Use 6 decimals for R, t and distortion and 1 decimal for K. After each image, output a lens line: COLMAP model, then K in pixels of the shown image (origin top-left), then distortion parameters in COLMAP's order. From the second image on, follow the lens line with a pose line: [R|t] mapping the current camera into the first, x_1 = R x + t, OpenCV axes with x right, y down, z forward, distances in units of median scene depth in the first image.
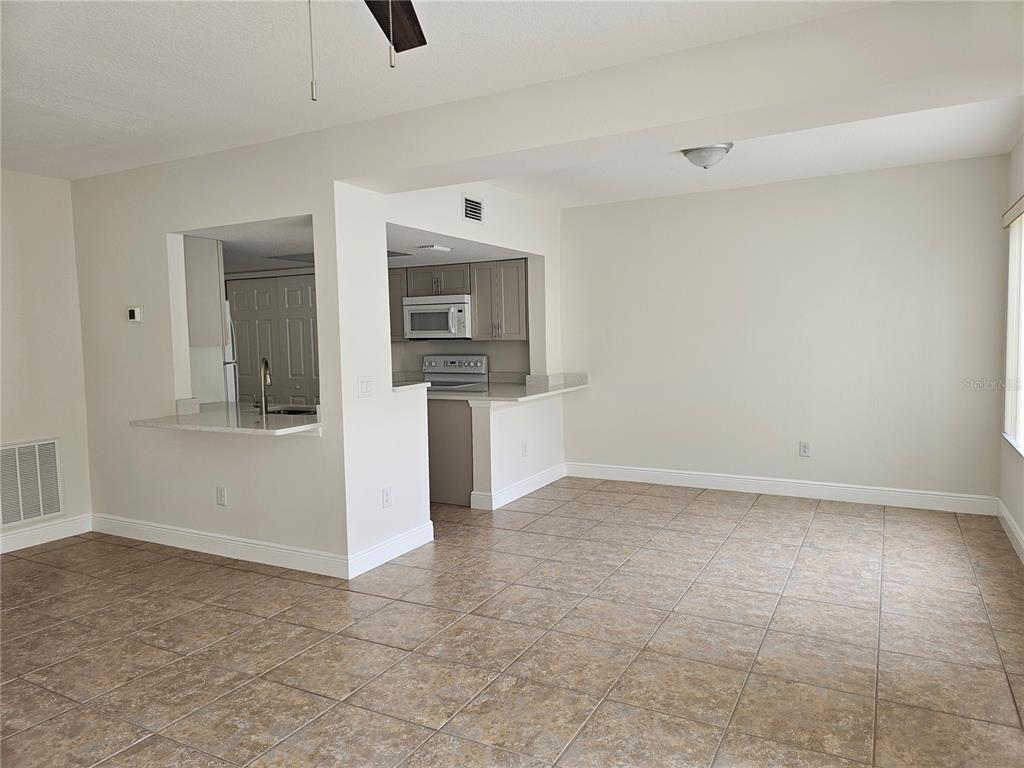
lens RADIAL K [[684.1, 0, 520.1], [0, 684.1, 380.6], [0, 0, 1]] dist [0.066085, -0.057180]
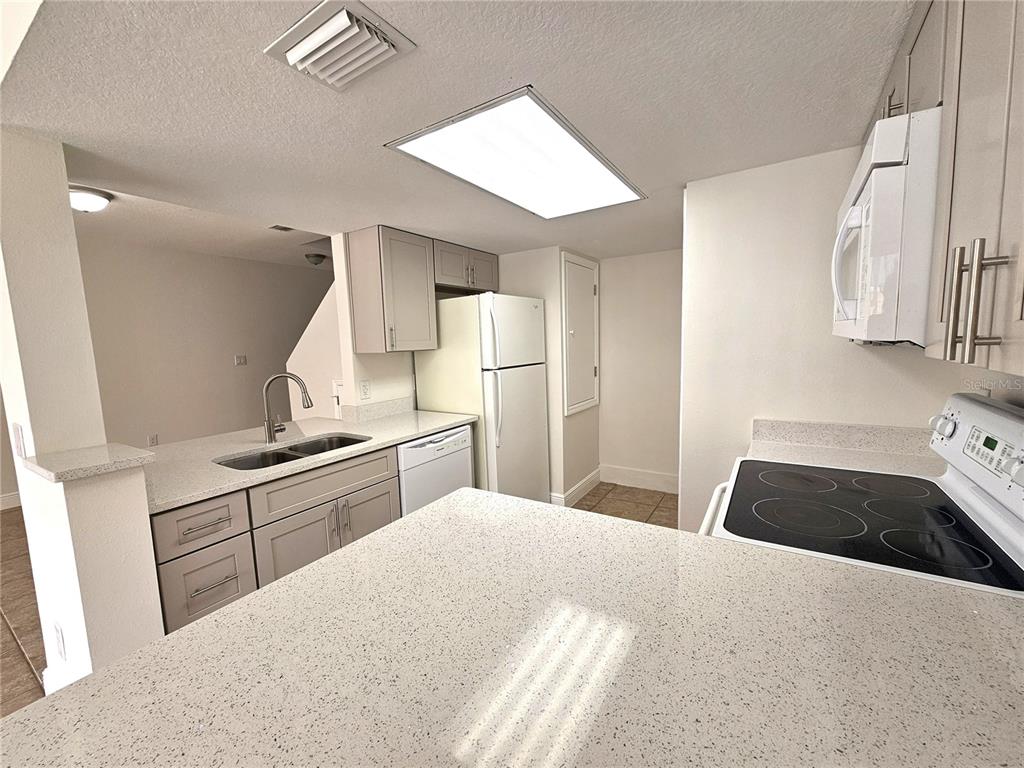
lens RADIAL K [[420.1, 0, 506.8], [0, 420.1, 385.0], [0, 0, 1]] dist [-0.002444, 0.000786]
pose [[-0.088729, 0.130226, -0.987506, 0.084538], [-0.030735, 0.990586, 0.133394, -0.092858], [0.995581, 0.042187, -0.083892, 1.322515]]
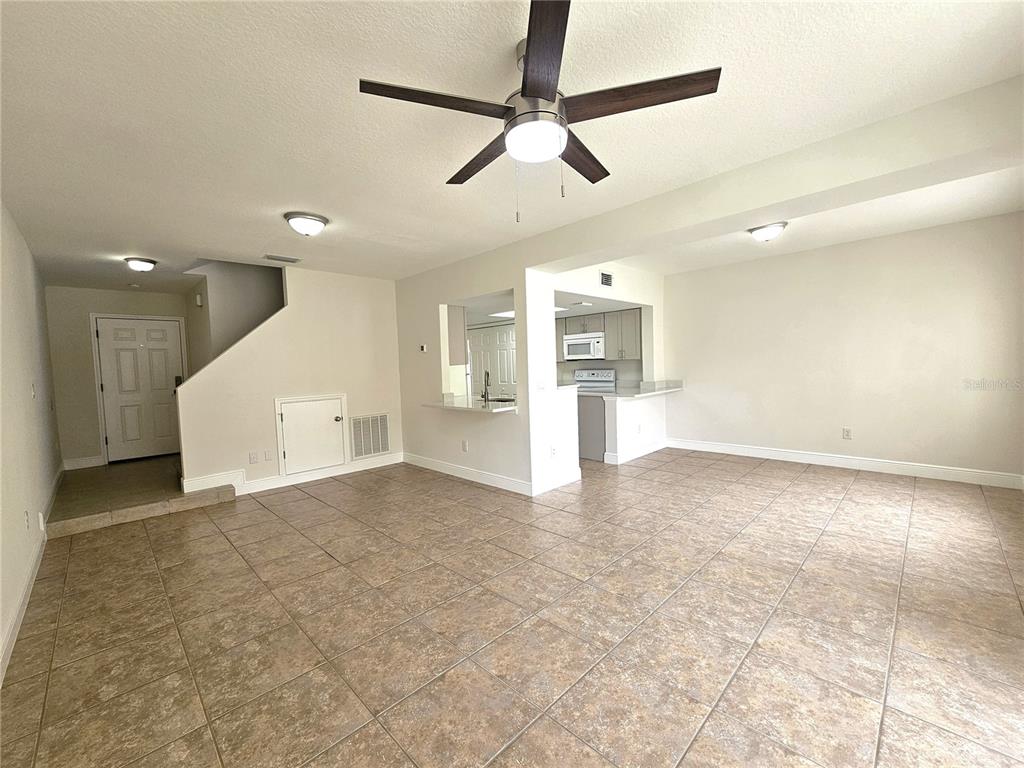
lens RADIAL K [[420.1, 0, 507.3], [0, 420.1, 385.6], [0, 0, 1]] dist [-0.002444, 0.000786]
pose [[0.955328, 0.003622, -0.295527, 0.002787], [-0.006183, 0.999951, -0.007731, 0.015475], [0.295485, 0.009213, 0.955303, -0.028210]]
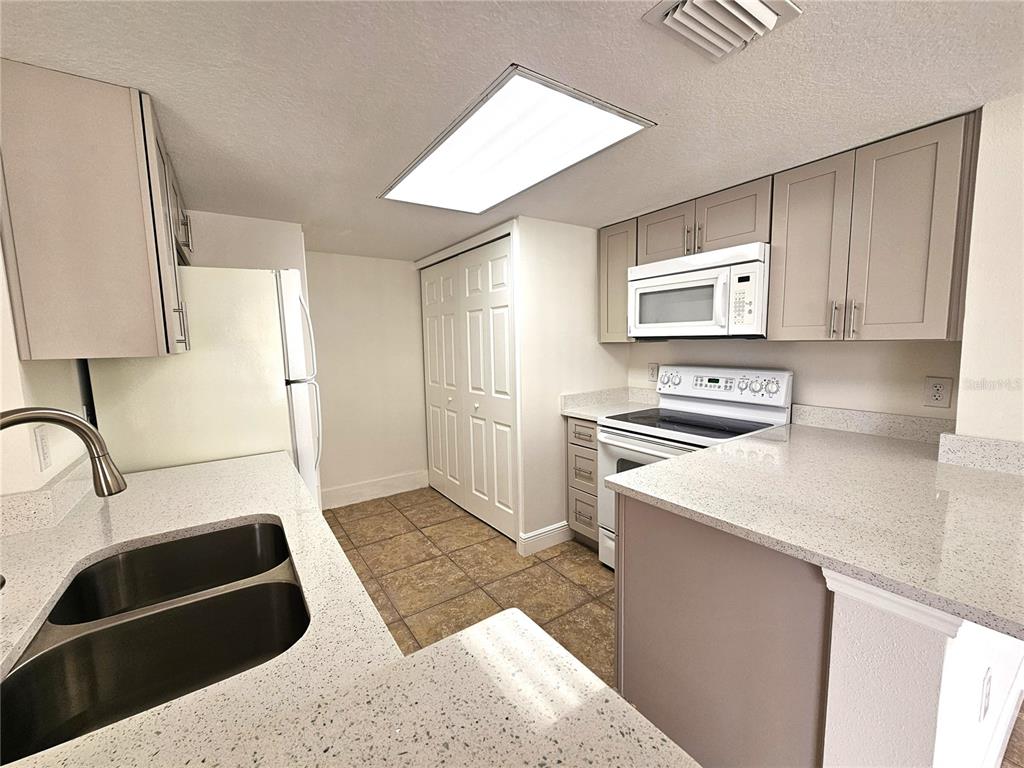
lens RADIAL K [[420.1, 0, 508.2], [0, 420.1, 386.1], [0, 0, 1]] dist [-0.002444, 0.000786]
pose [[0.883523, 0.050844, -0.465620, -0.135505], [-0.026499, 0.997925, 0.058688, -0.058140], [0.467637, -0.039513, 0.883037, 0.965043]]
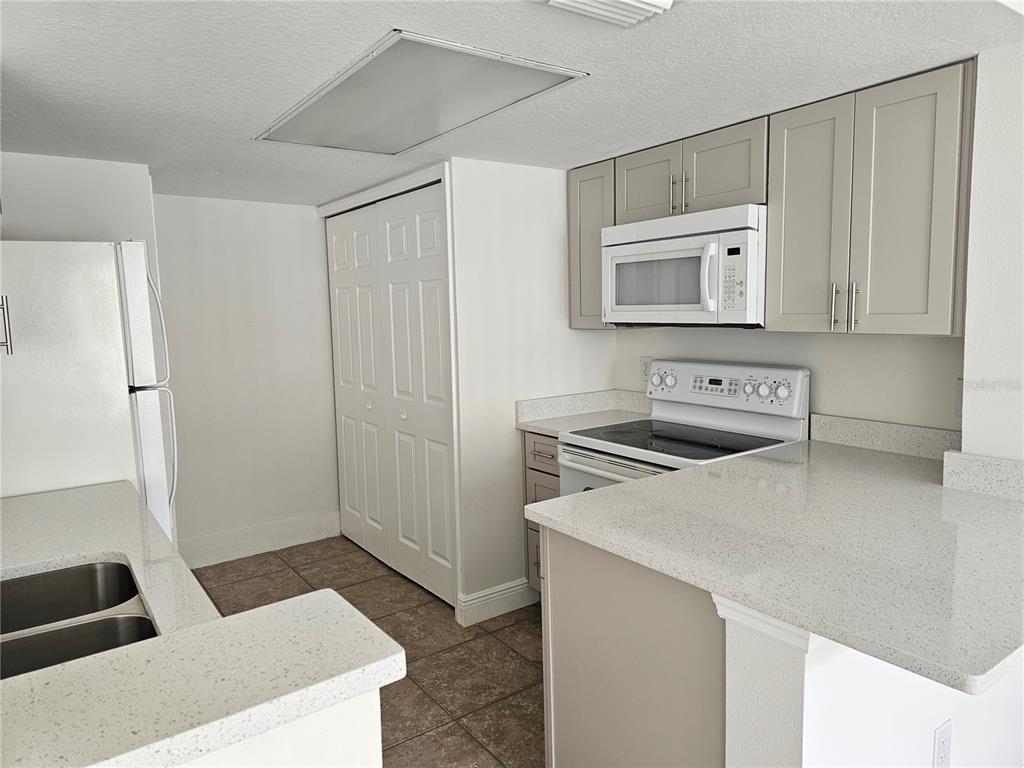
lens RADIAL K [[684.1, 0, 501.2], [0, 684.1, 377.9], [0, 0, 1]] dist [0.066085, -0.057180]
pose [[0.890498, 0.044427, -0.452812, -0.040298], [-0.022154, 0.998275, 0.054377, -0.075044], [0.454447, -0.038391, 0.889946, 0.893174]]
